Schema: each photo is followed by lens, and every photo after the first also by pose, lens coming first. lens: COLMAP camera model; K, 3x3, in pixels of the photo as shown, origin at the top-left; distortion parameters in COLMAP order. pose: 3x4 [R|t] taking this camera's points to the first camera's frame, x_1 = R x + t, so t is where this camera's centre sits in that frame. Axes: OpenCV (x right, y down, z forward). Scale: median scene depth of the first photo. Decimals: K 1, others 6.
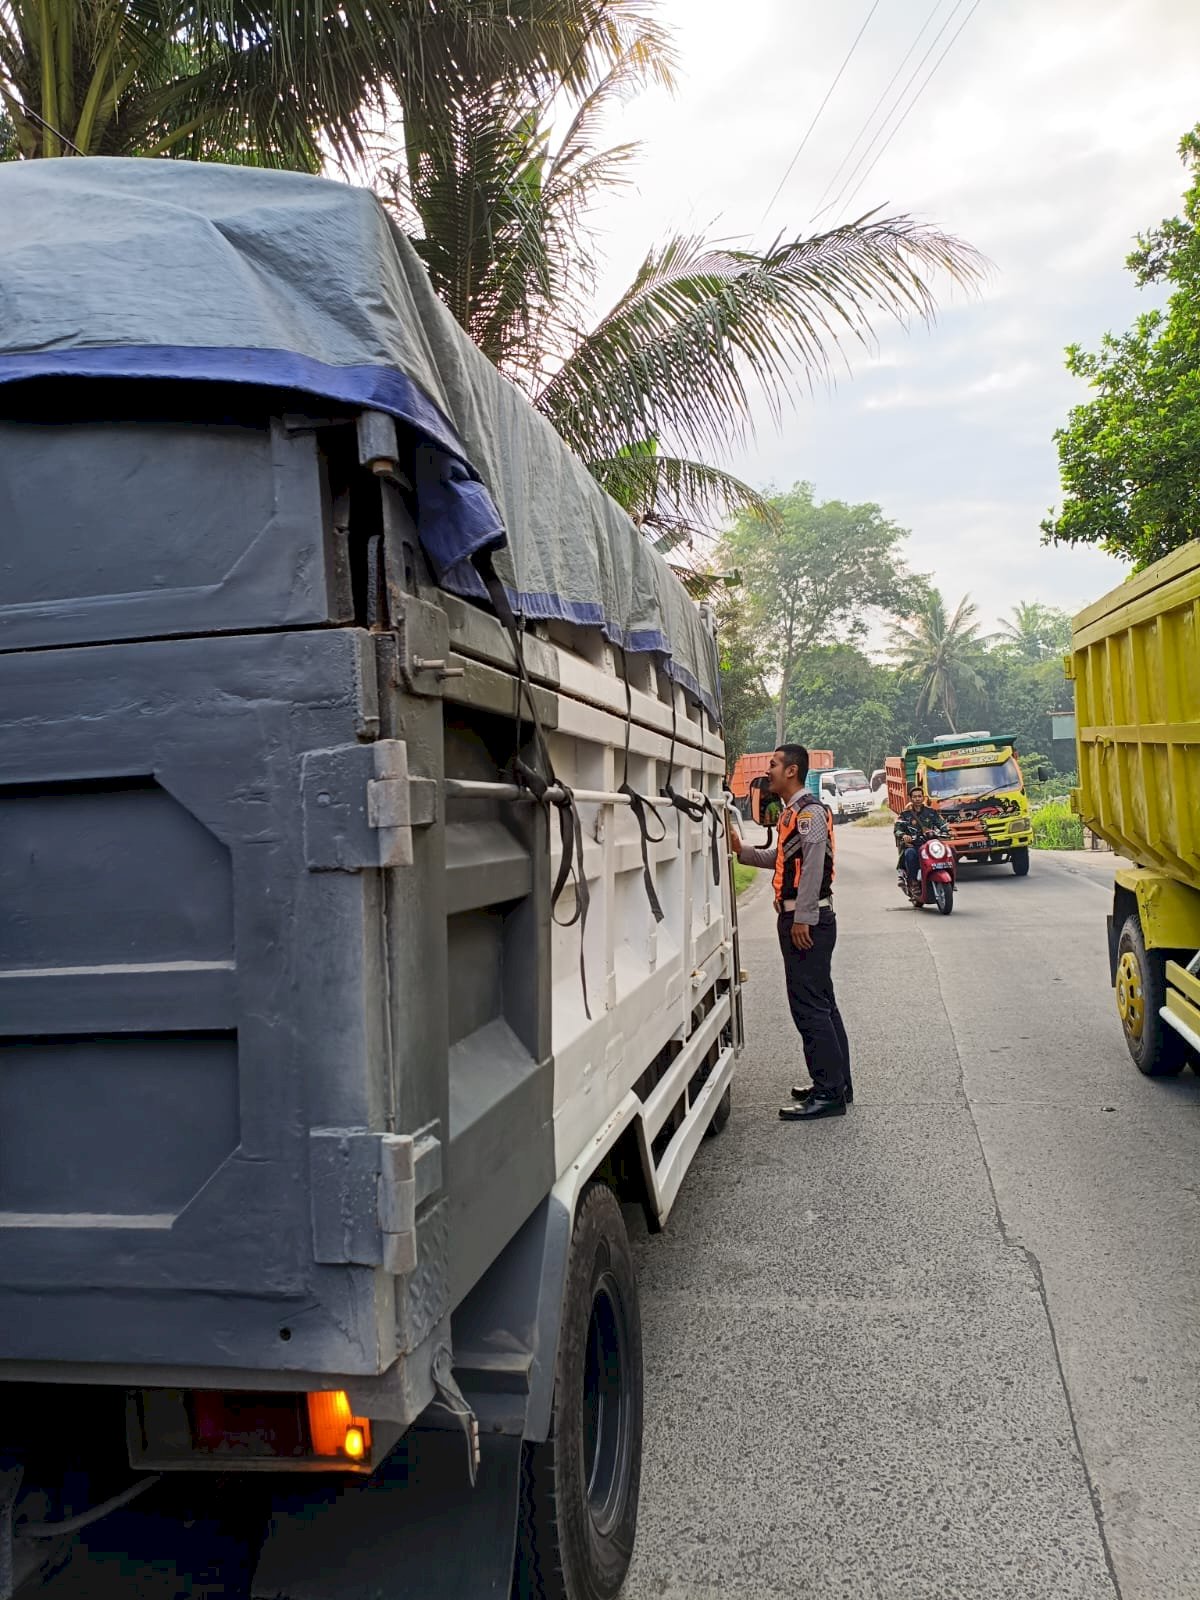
lens RADIAL K [[1229.4, 0, 604.6], [0, 1229.4, 807.9], [0, 0, 1]] dist [0.131656, -0.311518]
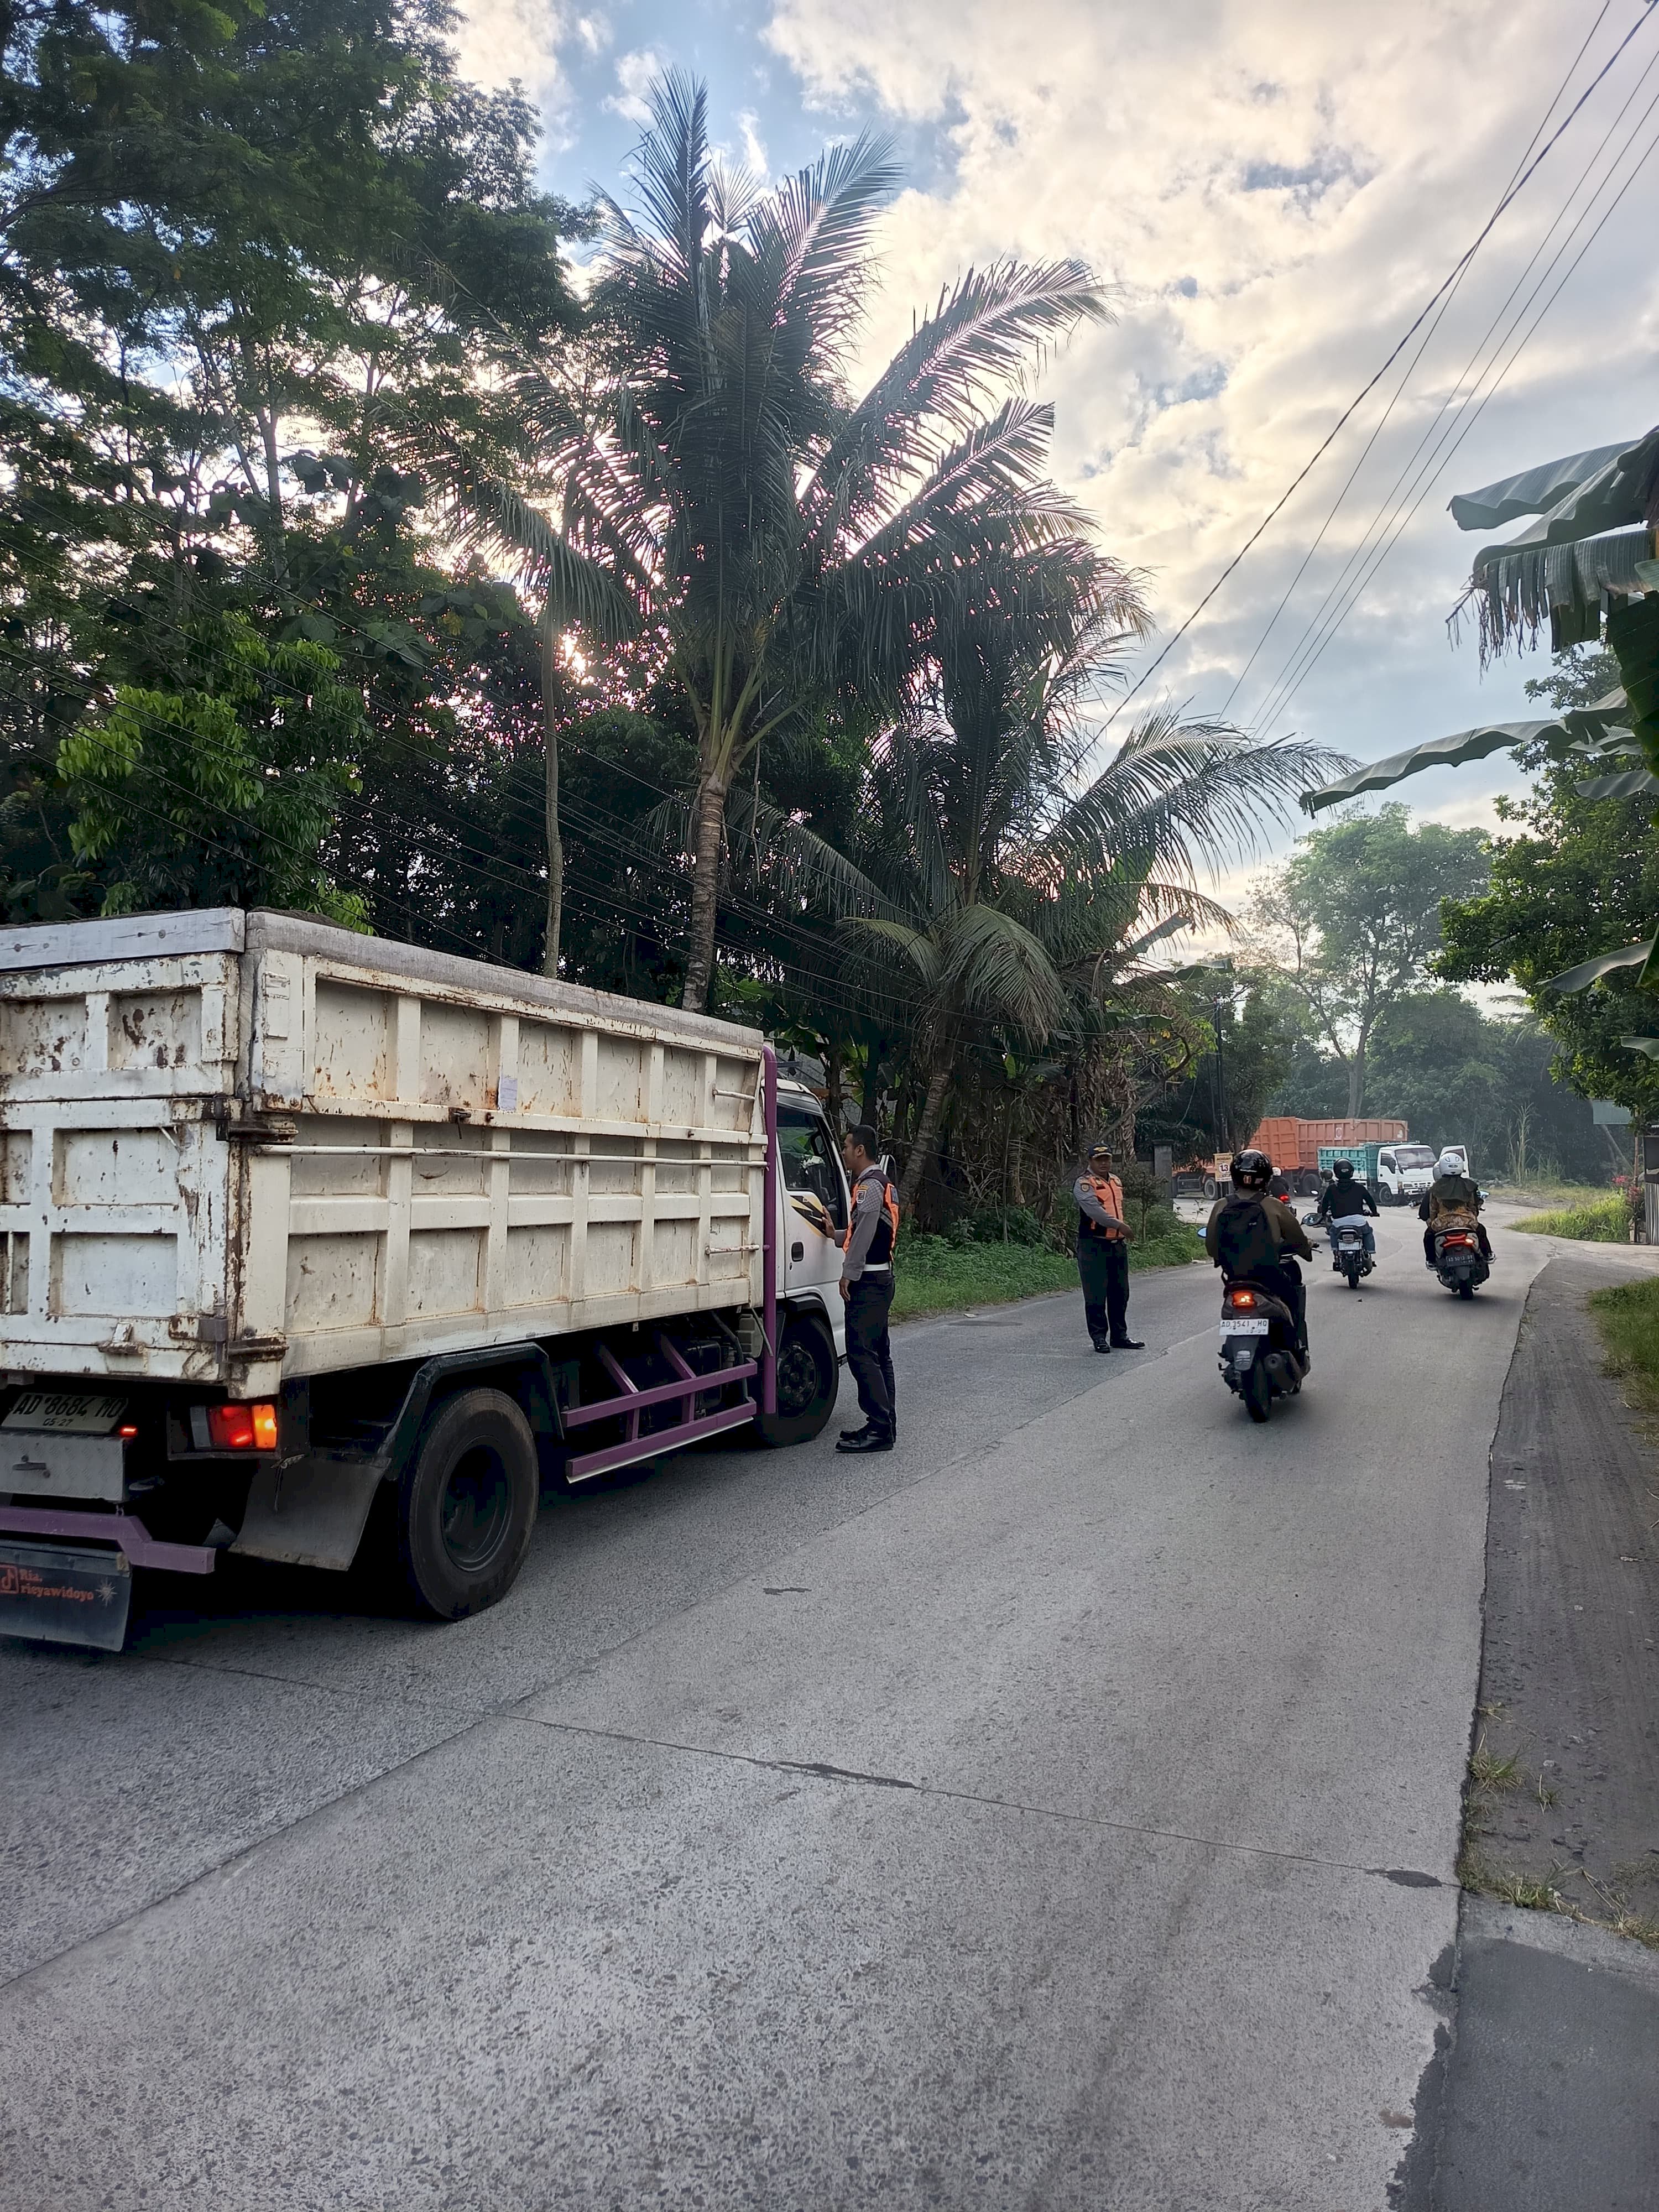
lens RADIAL K [[1699.6, 0, 835.9], [0, 1699.6, 1116.9], [0, 0, 1]] dist [0.131656, -0.311518]
pose [[0.978782, 0.043297, -0.200279, 0.031435], [-0.049381, 0.998455, -0.025483, 0.000584], [0.198866, 0.034832, 0.979407, -0.218267]]
